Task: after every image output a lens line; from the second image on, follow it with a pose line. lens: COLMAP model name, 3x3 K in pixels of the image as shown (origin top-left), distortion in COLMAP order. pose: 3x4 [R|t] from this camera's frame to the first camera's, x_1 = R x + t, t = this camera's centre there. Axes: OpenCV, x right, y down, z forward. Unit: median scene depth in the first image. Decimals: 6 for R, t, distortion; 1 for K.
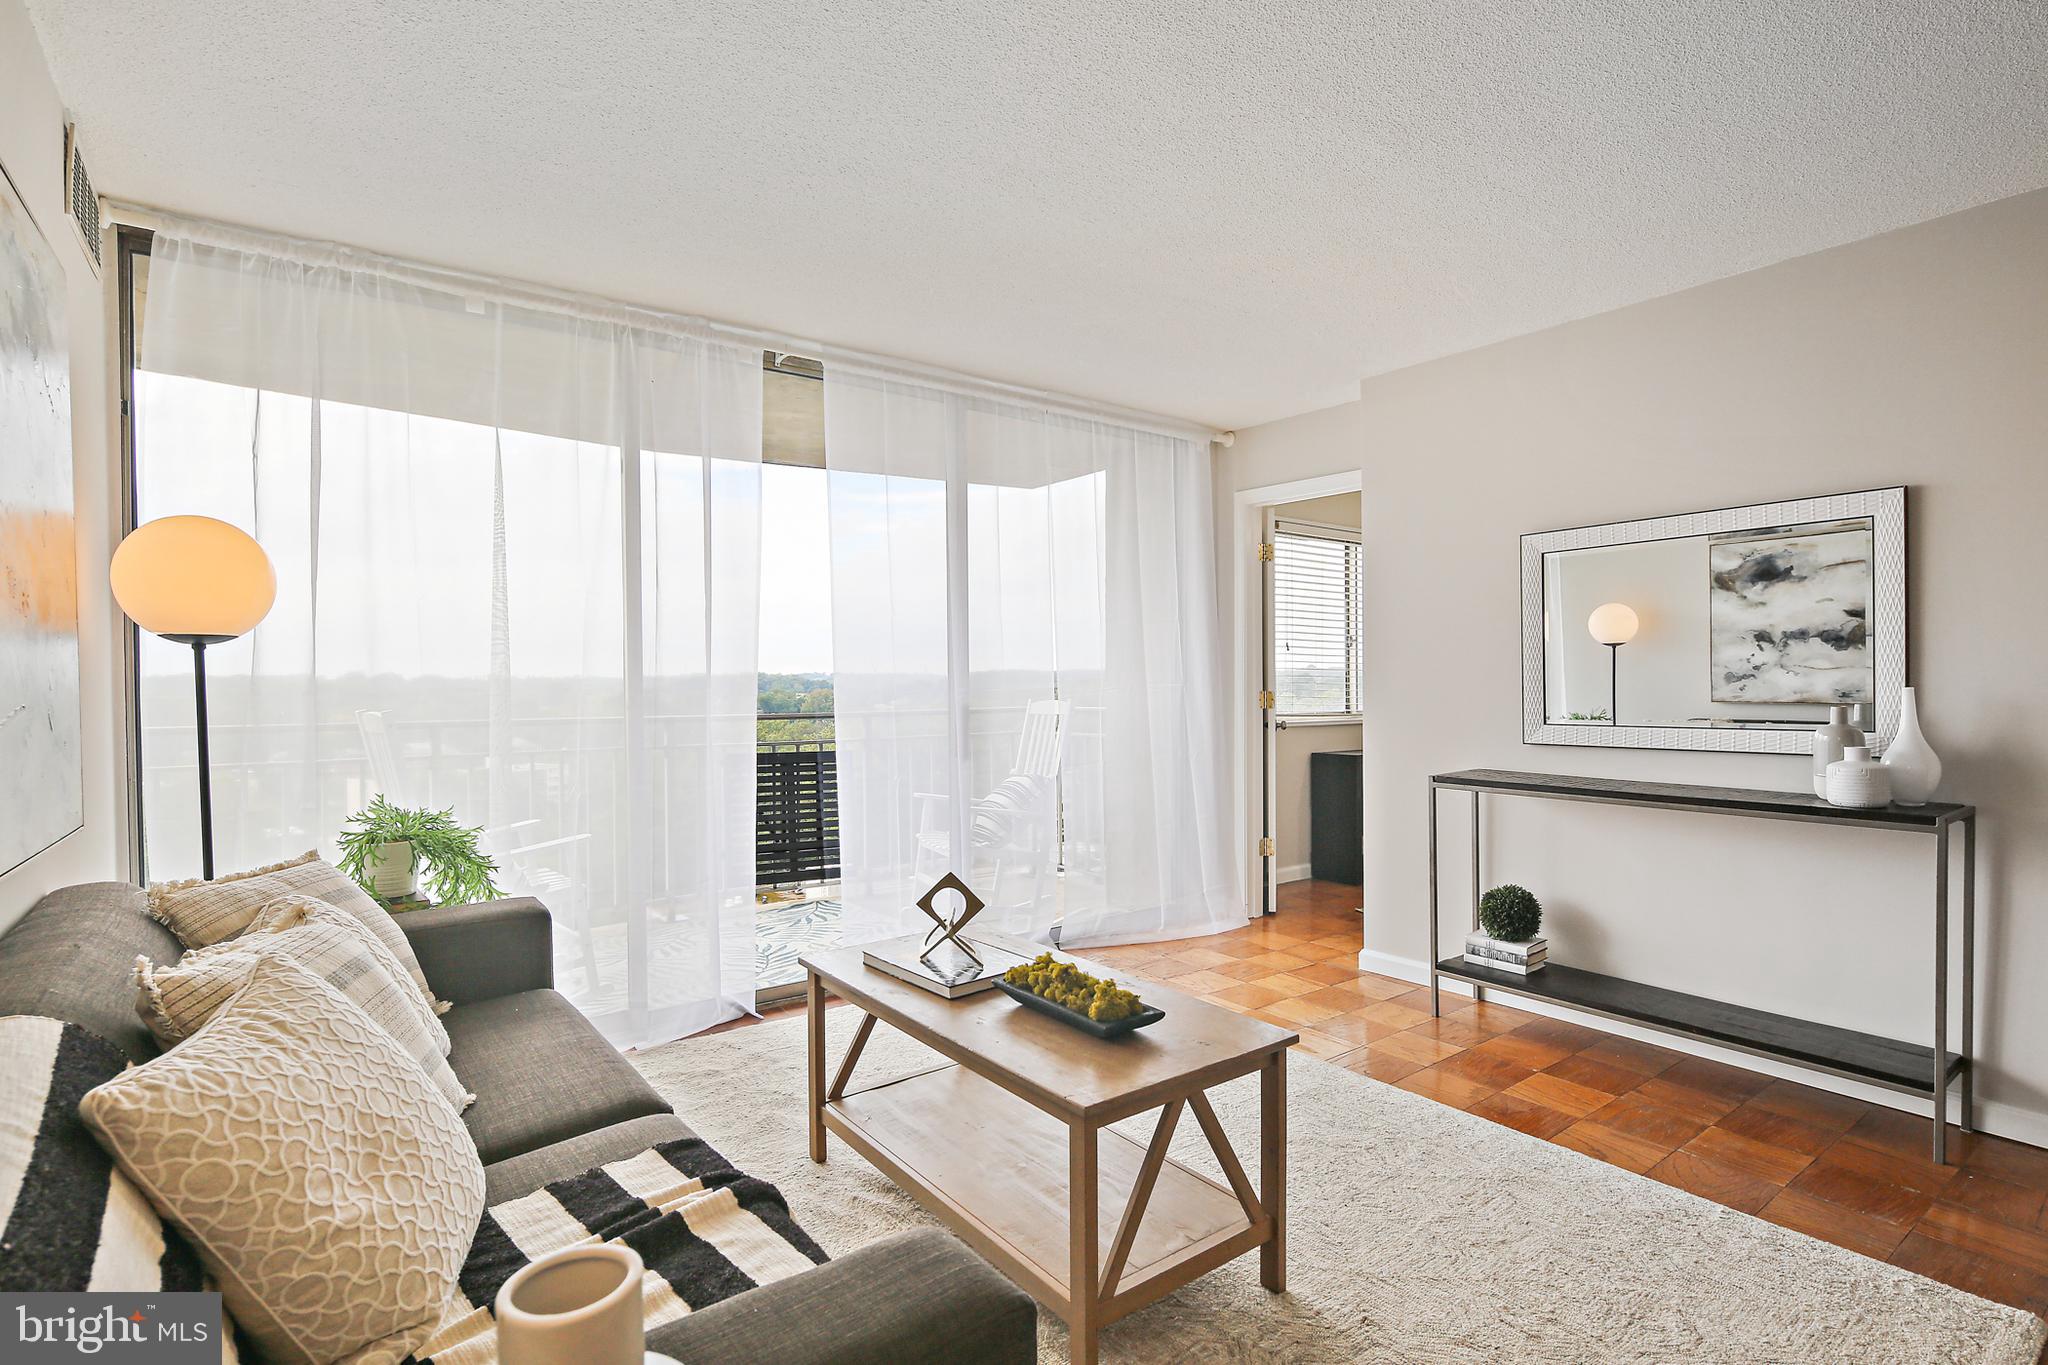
lens RADIAL K [[992.7, 0, 1025.2], [0, 992.7, 695.5], [0, 0, 1]] dist [0.005678, -0.006206]
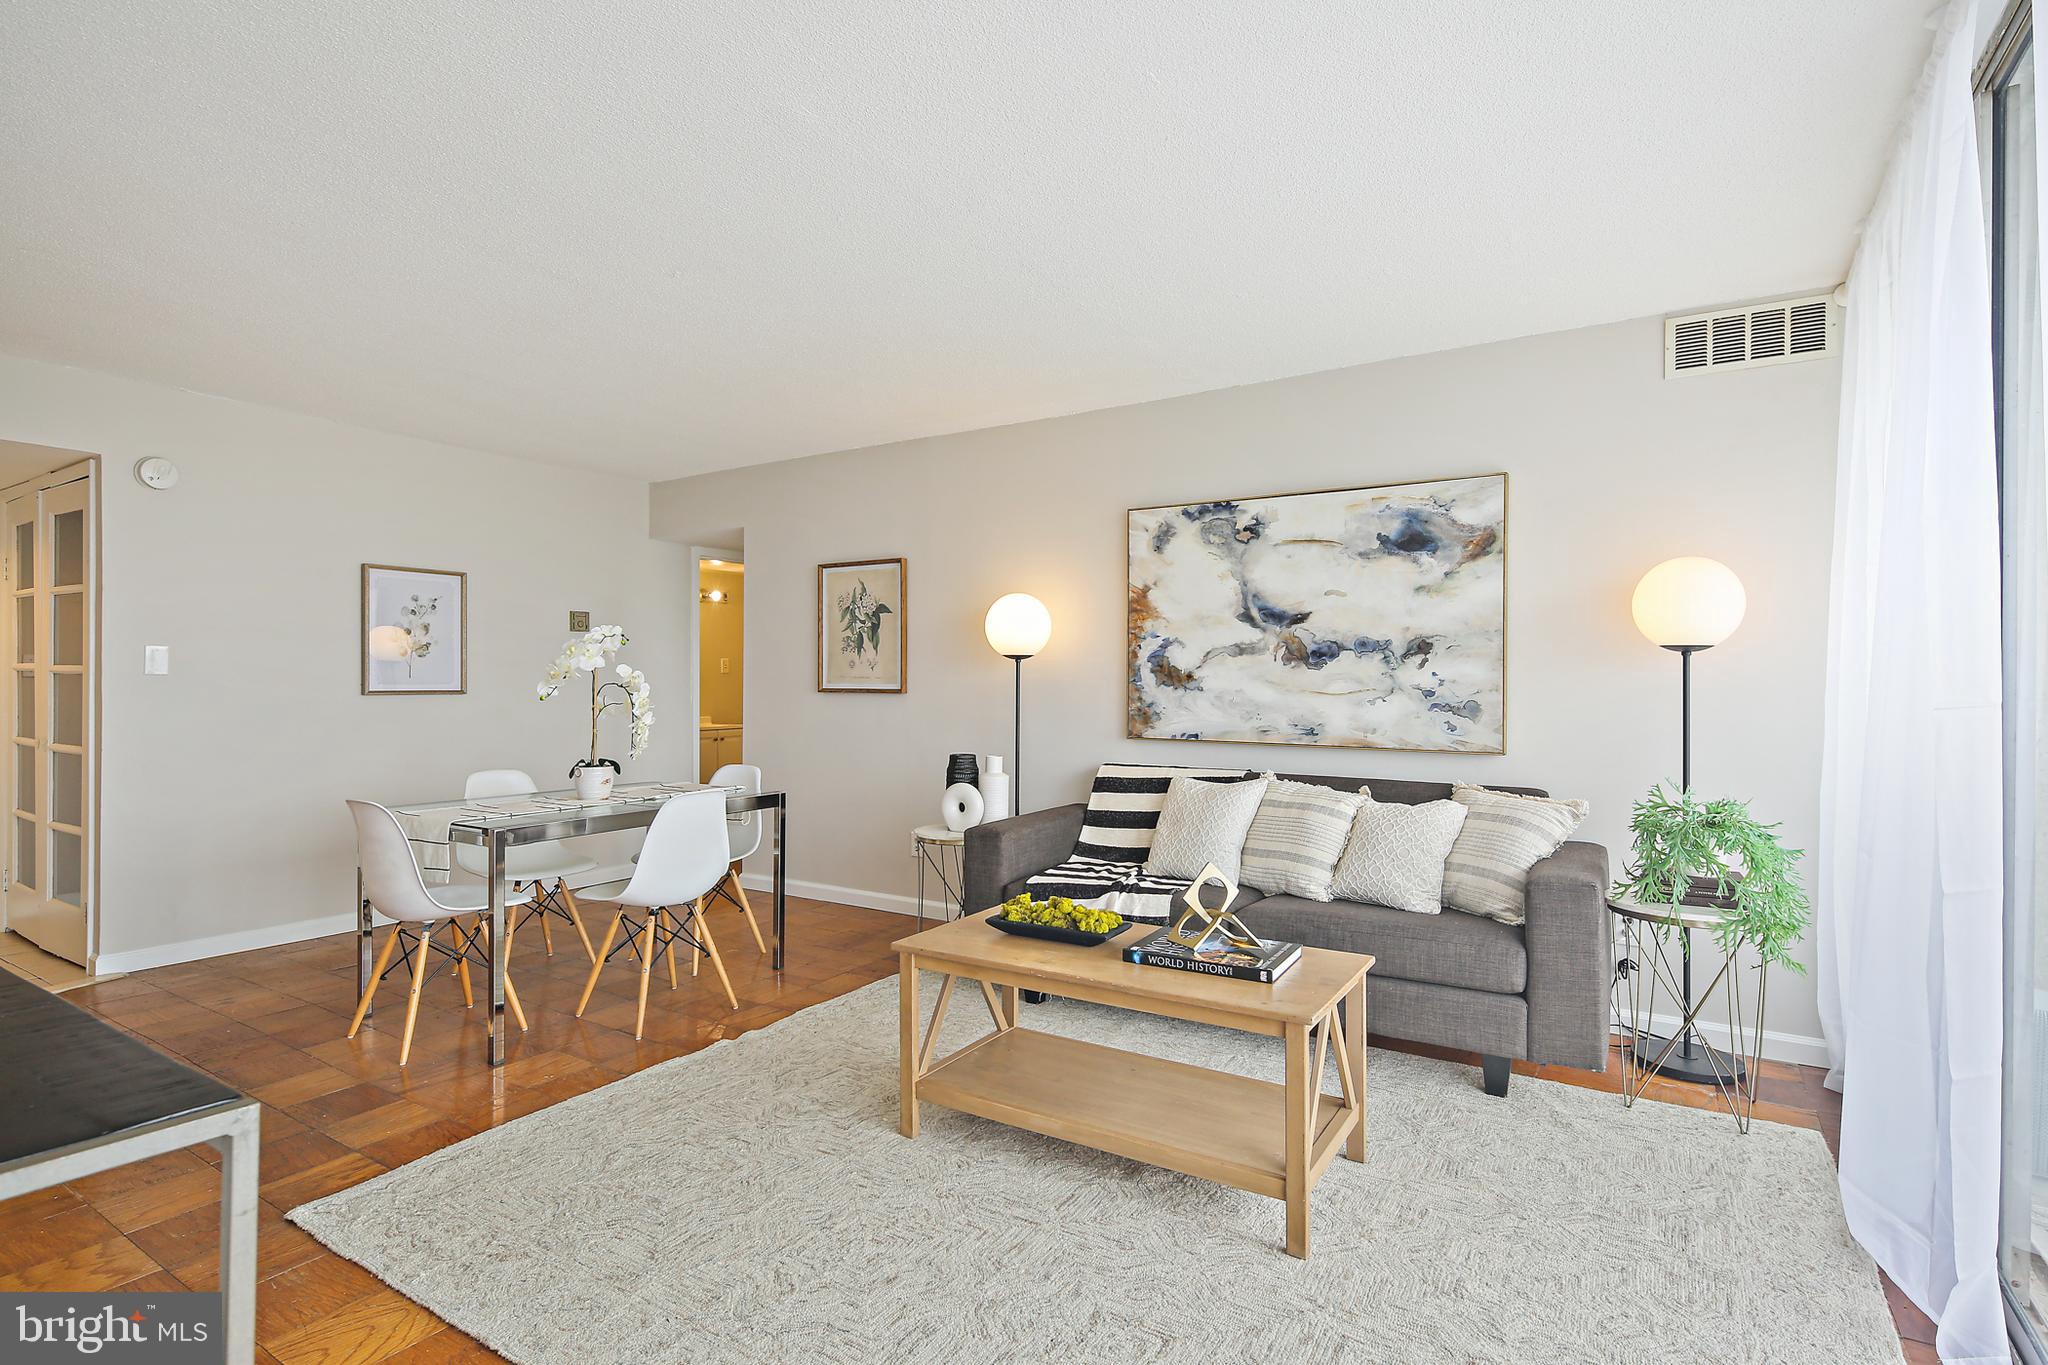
lens RADIAL K [[992.7, 0, 1032.0], [0, 992.7, 685.2], [0, 0, 1]] dist [0.005678, -0.006206]
pose [[-0.928150, 0.005695, -0.372164, 0.403897], [-0.001141, 0.999835, 0.018146, -0.023235], [0.372206, 0.017267, -0.927990, 1.590858]]
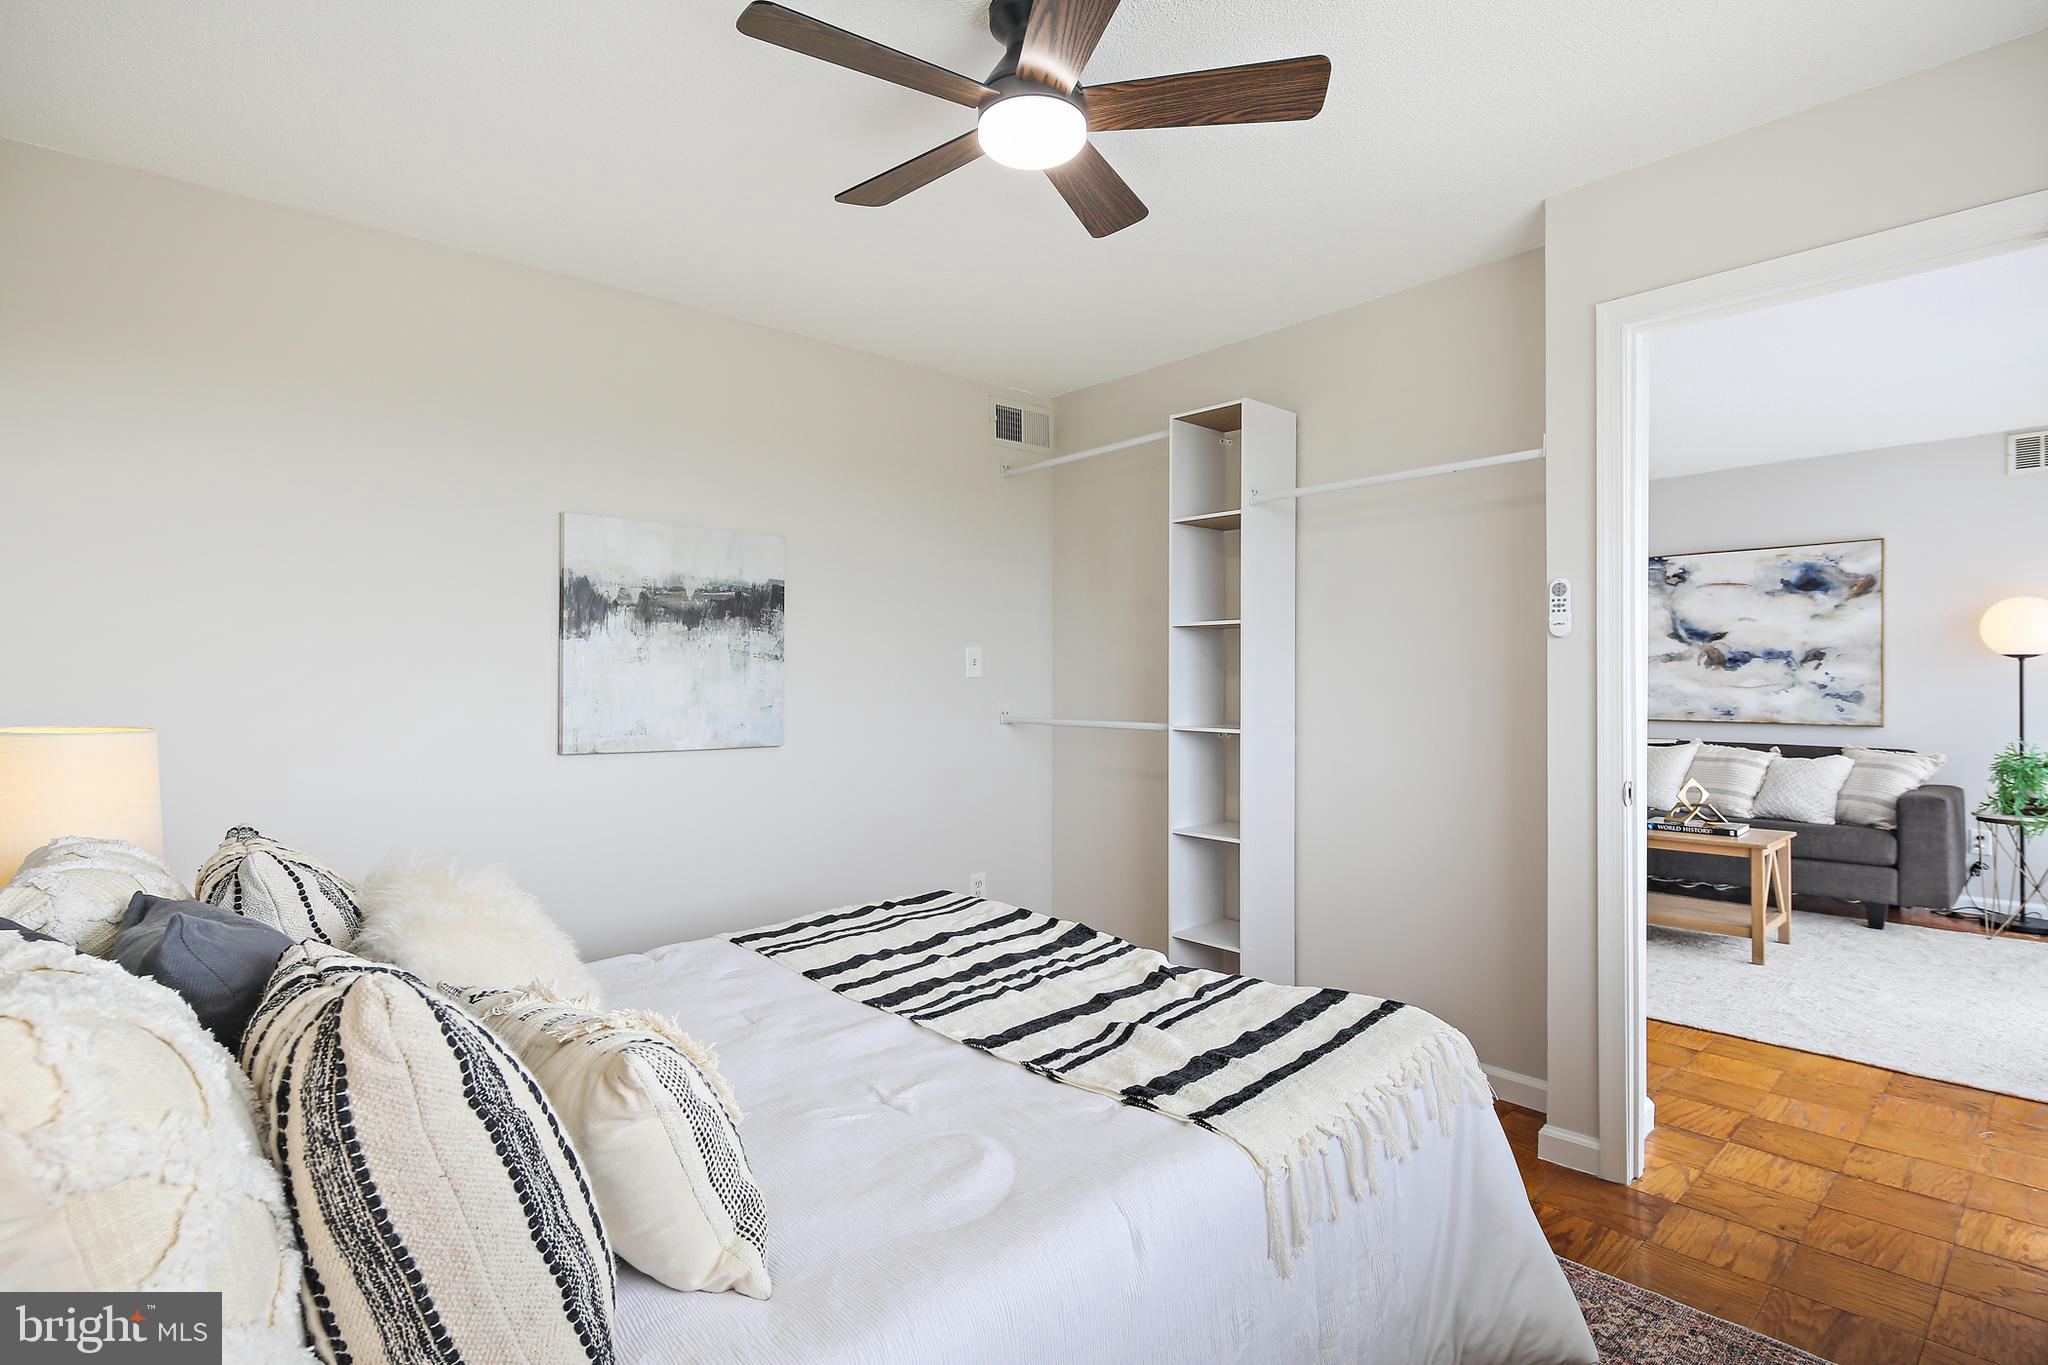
lens RADIAL K [[992.7, 0, 1036.7], [0, 992.7, 686.5], [0, 0, 1]] dist [0.005678, -0.006206]
pose [[-0.993321, 0.013205, -0.114623, 1.181450], [0.010748, 0.999700, 0.022026, -0.048684], [0.114880, 0.020647, -0.993165, 2.325701]]
